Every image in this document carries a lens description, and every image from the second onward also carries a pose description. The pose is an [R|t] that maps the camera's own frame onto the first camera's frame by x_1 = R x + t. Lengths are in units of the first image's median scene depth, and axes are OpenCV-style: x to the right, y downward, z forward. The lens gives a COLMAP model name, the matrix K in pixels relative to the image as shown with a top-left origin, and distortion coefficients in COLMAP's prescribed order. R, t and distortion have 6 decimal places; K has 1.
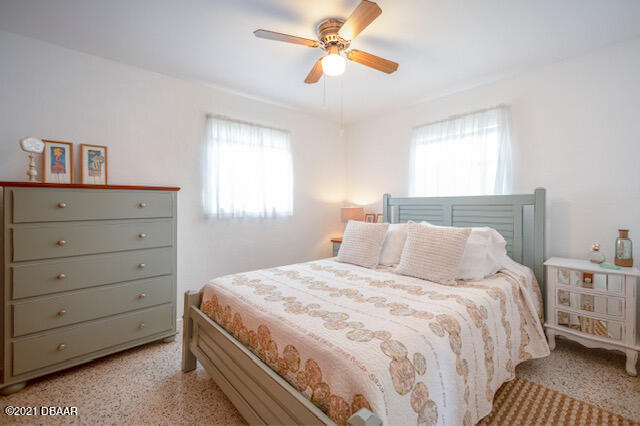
lens RADIAL K [[277.2, 0, 322.8], [0, 277.2, 208.5], [0, 0, 1]] dist [0.010119, 0.000425]
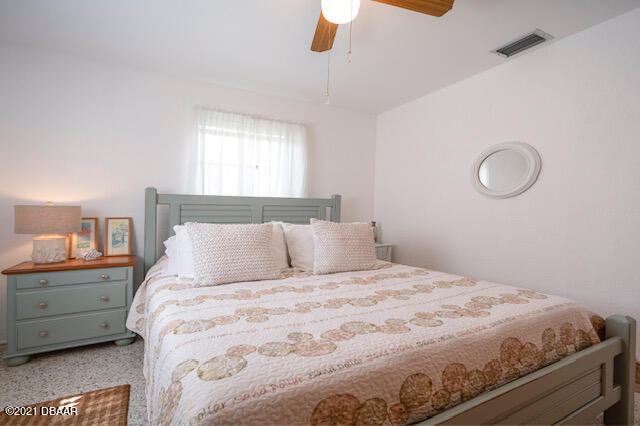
lens RADIAL K [[277.2, 0, 322.2], [0, 277.2, 216.5], [0, 0, 1]] dist [0.010119, 0.000425]
pose [[0.272437, -0.005998, 0.962155, -0.596907], [-0.012492, 0.999874, 0.009771, 0.024001], [-0.962093, -0.014681, 0.272328, 0.662467]]
